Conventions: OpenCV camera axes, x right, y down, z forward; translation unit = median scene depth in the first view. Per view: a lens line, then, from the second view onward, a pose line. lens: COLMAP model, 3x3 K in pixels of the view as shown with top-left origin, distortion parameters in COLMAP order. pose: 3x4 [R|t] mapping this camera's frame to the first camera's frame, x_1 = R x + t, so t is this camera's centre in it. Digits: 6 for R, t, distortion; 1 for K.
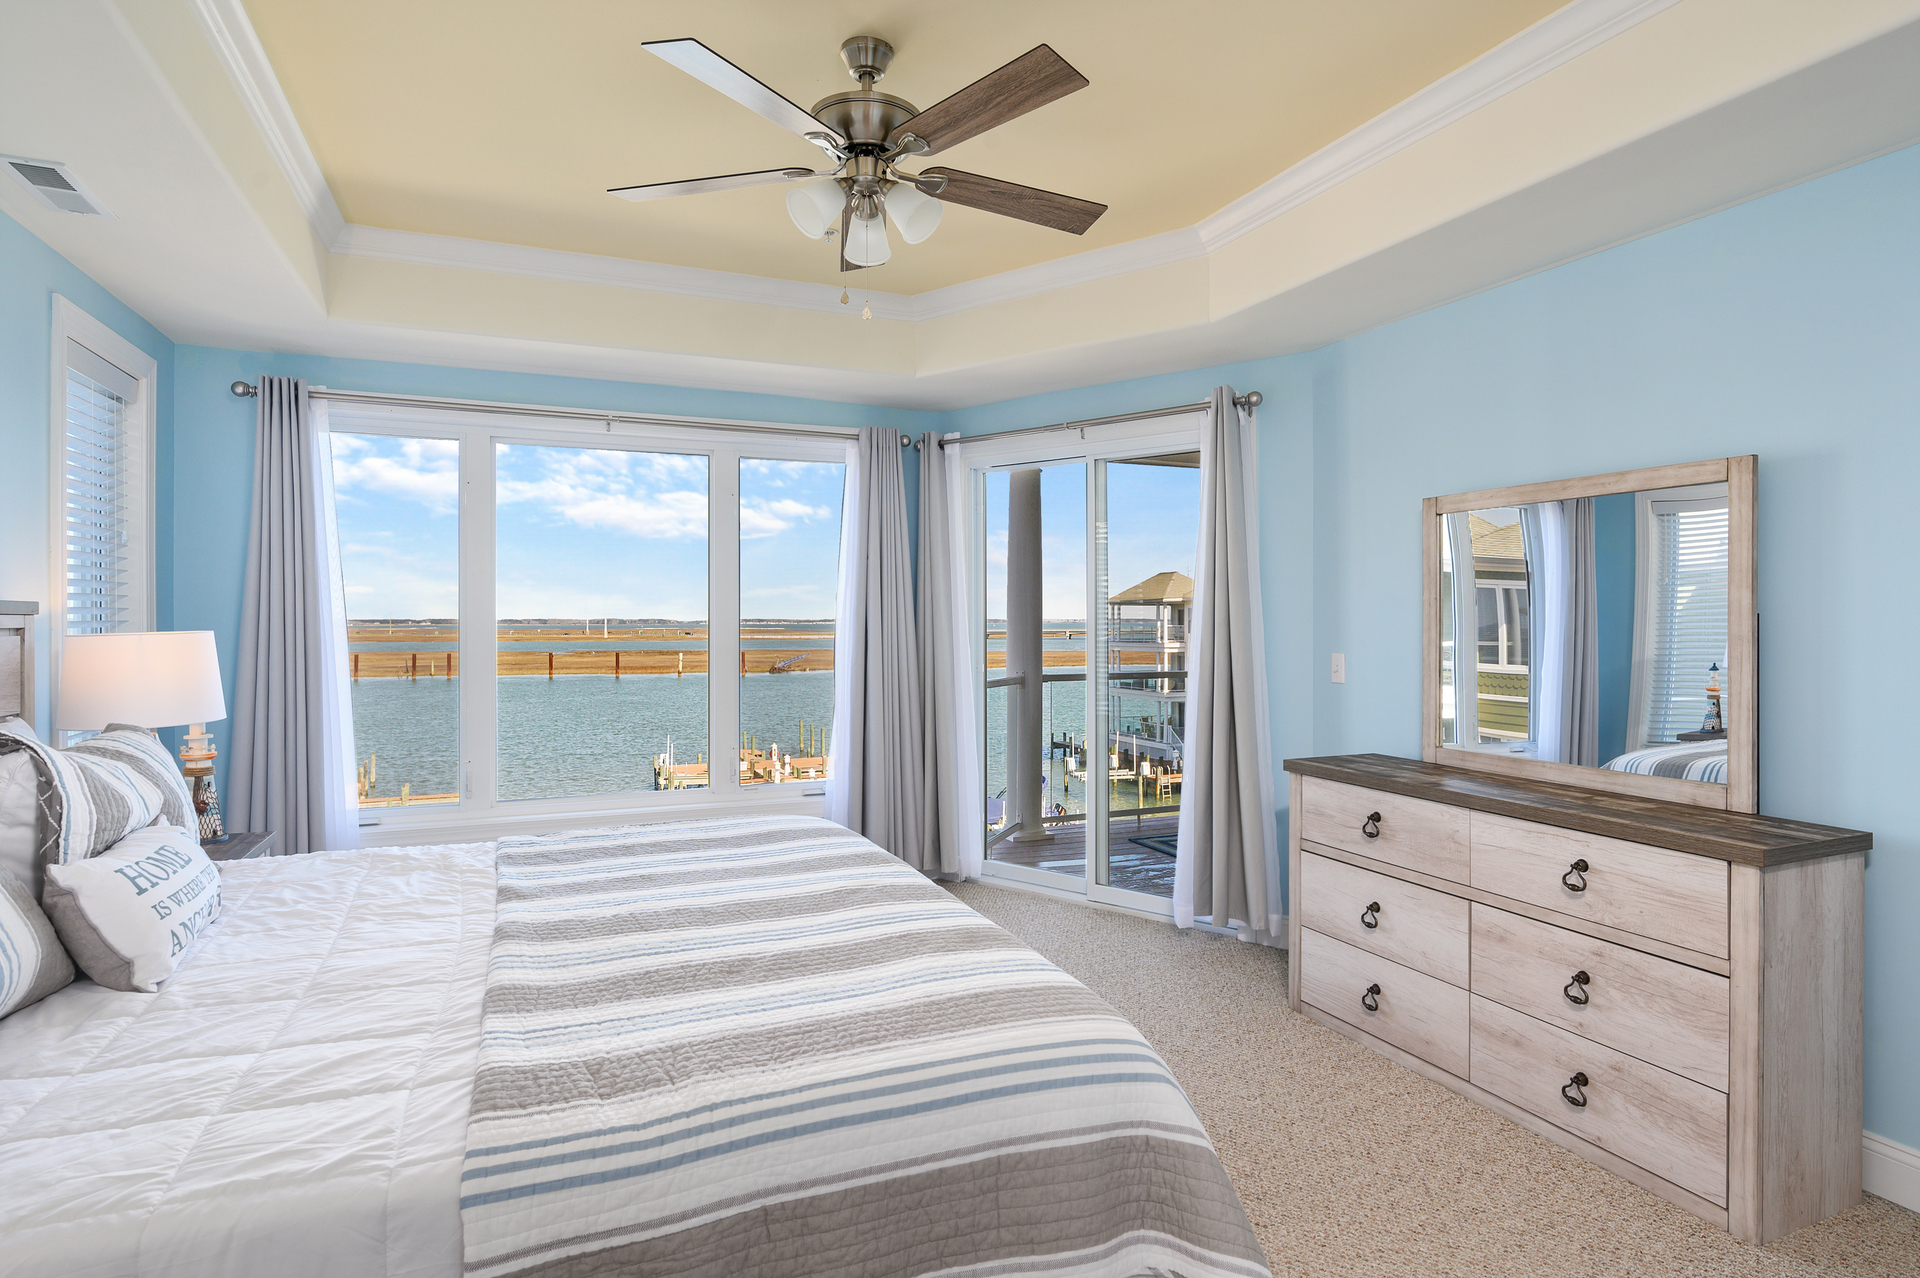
lens RADIAL K [[1025.2, 0, 982.9], [0, 1025.2, 622.1], [0, 0, 1]] dist [-0.002952, -0.000319]
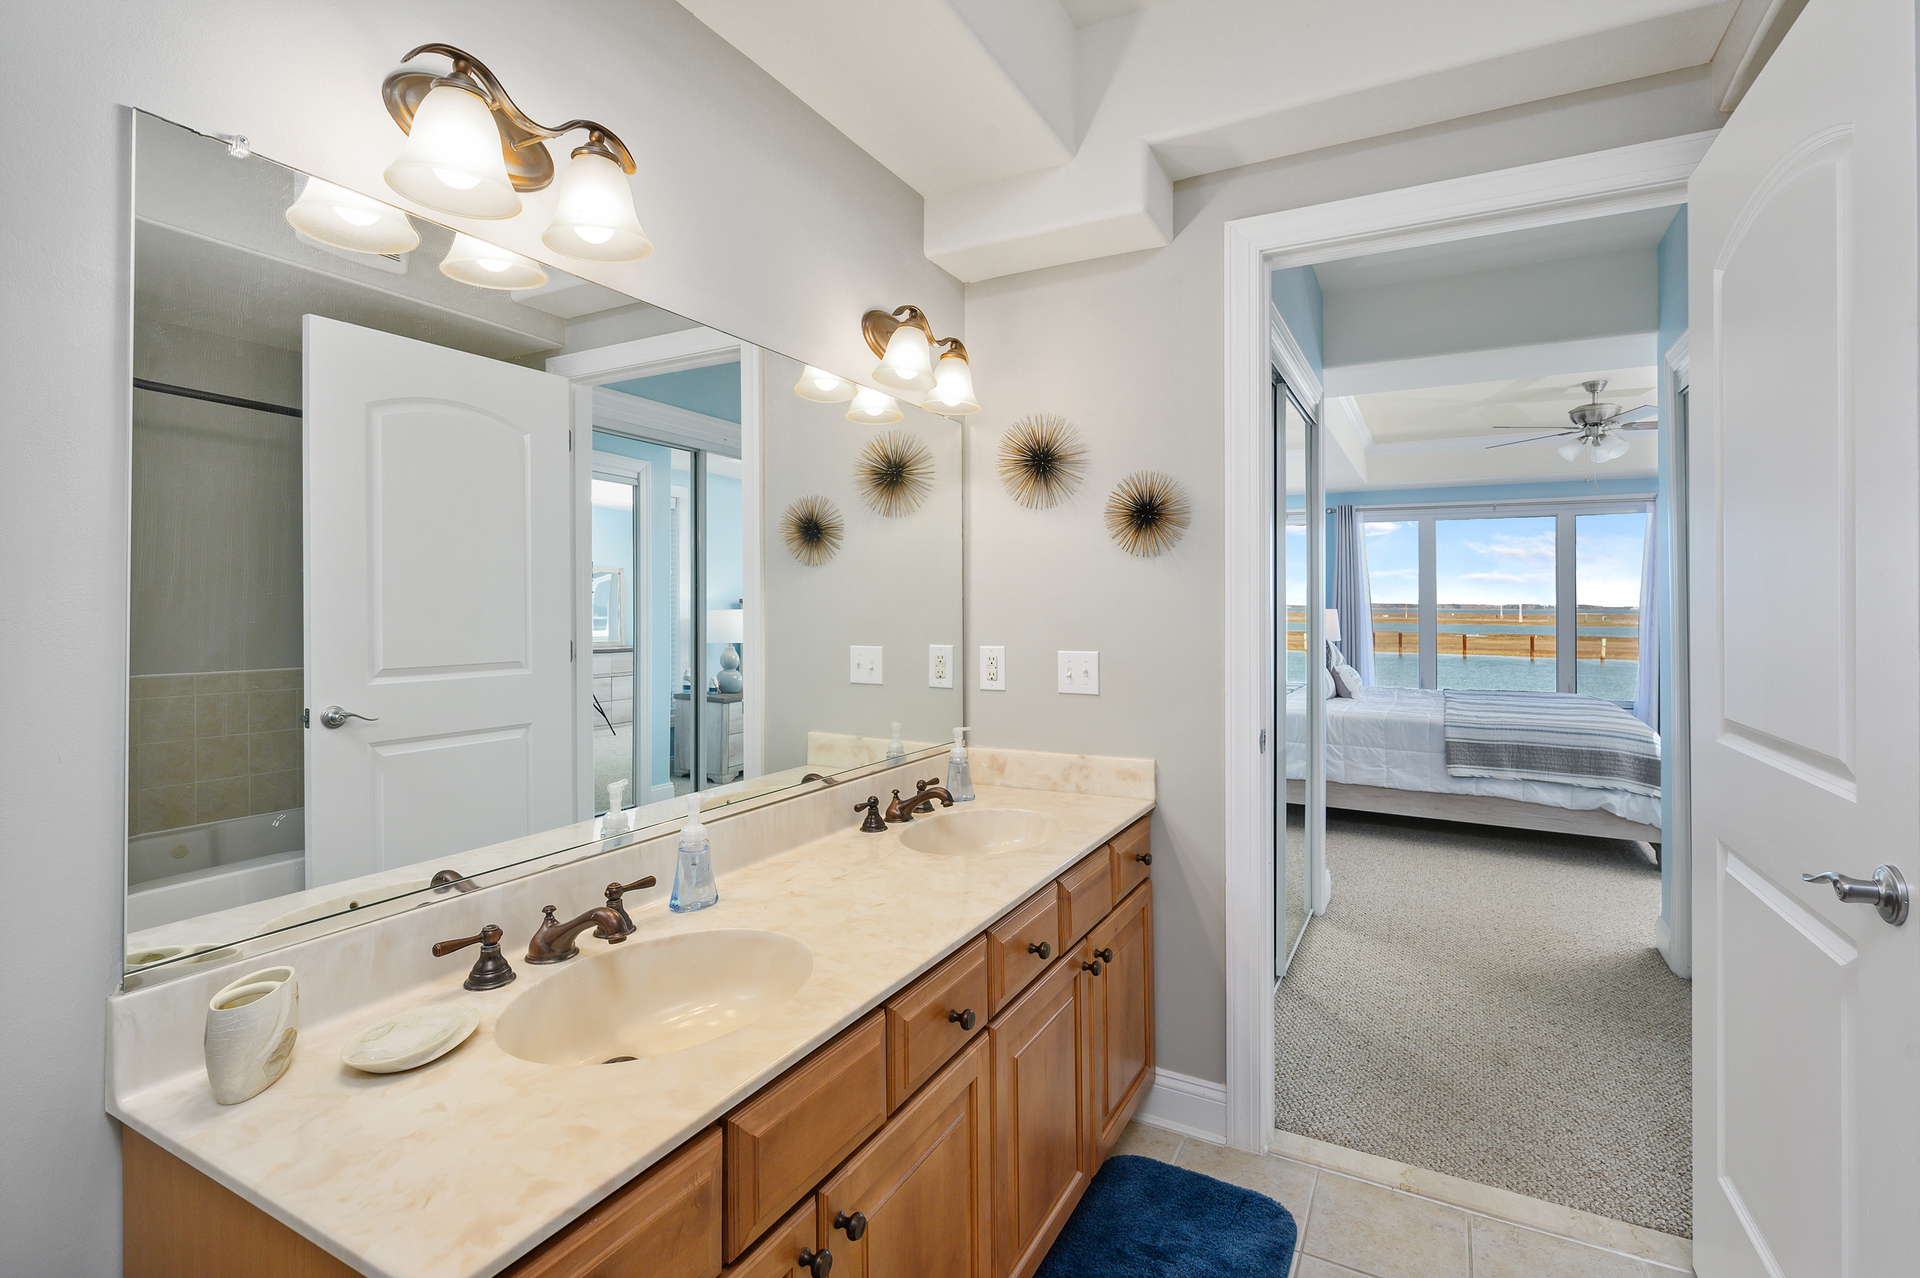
lens RADIAL K [[886.1, 0, 964.3], [0, 886.1, 616.4], [0, 0, 1]] dist [-0.001733, -0.000449]
pose [[0.610535, 0.013751, -0.791870, 0.659126], [-0.005146, 0.999897, 0.013396, 0.000519], [0.791972, -0.004103, 0.610543, -1.543949]]
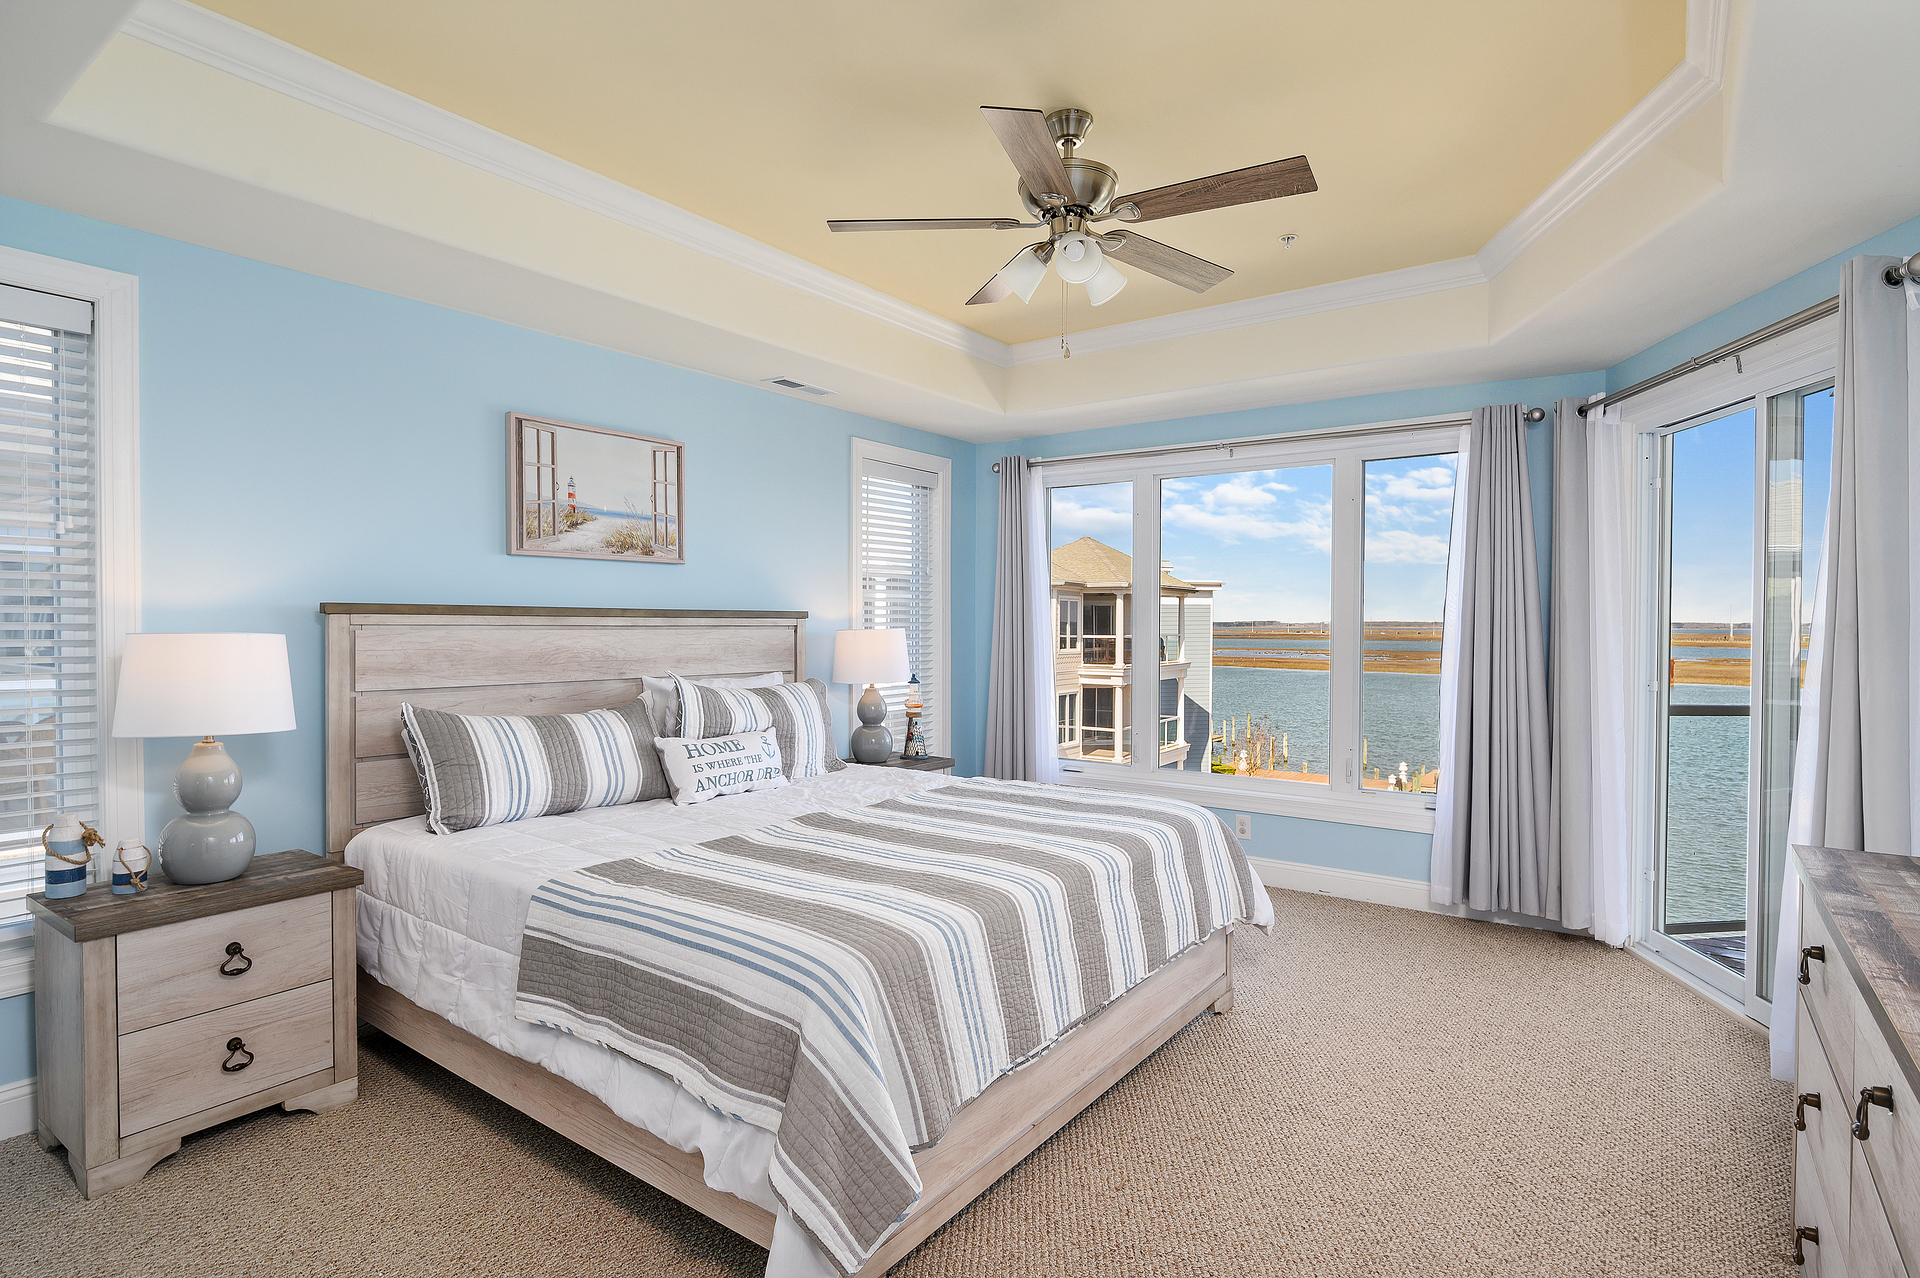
lens RADIAL K [[976.4, 0, 960.0], [0, 976.4, 639.0], [0, 0, 1]] dist [-0.003182, -0.000482]
pose [[0.508086, 0.017455, -0.861129, 0.766085], [-0.004476, 0.999835, 0.017625, -0.002528], [0.861295, -0.005101, 0.508080, 0.340351]]
